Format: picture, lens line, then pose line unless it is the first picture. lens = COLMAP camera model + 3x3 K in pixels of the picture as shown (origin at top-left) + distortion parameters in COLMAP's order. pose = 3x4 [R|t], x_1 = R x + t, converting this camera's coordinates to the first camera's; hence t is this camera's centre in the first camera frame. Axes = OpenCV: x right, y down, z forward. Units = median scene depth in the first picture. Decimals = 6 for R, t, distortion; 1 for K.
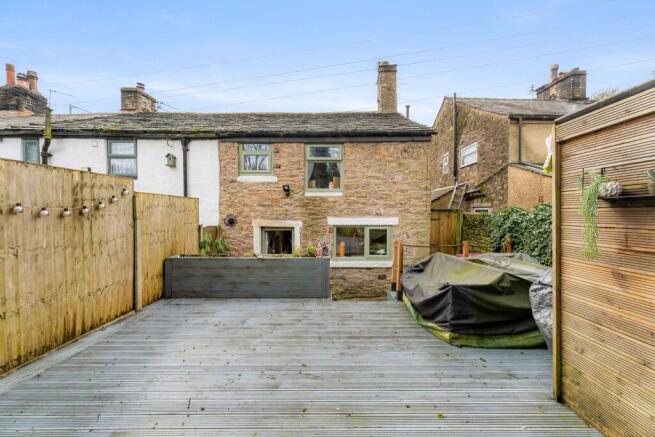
lens RADIAL K [[280.6, 0, 328.3], [0, 280.6, 215.1], [0, 0, 1]] dist [0.002956, -0.000468]
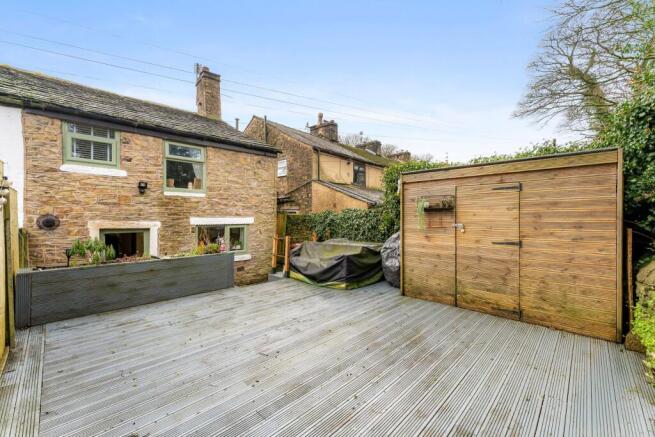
lens RADIAL K [[267.7, 0, 328.3], [0, 267.7, 220.7], [0, 0, 1]] dist [-0.004483, -0.000709]
pose [[0.703253, -0.011623, 0.710844, -0.336972], [-0.000103, 0.999865, 0.016451, 0.003854], [-0.710939, -0.011643, 0.703157, -0.029760]]
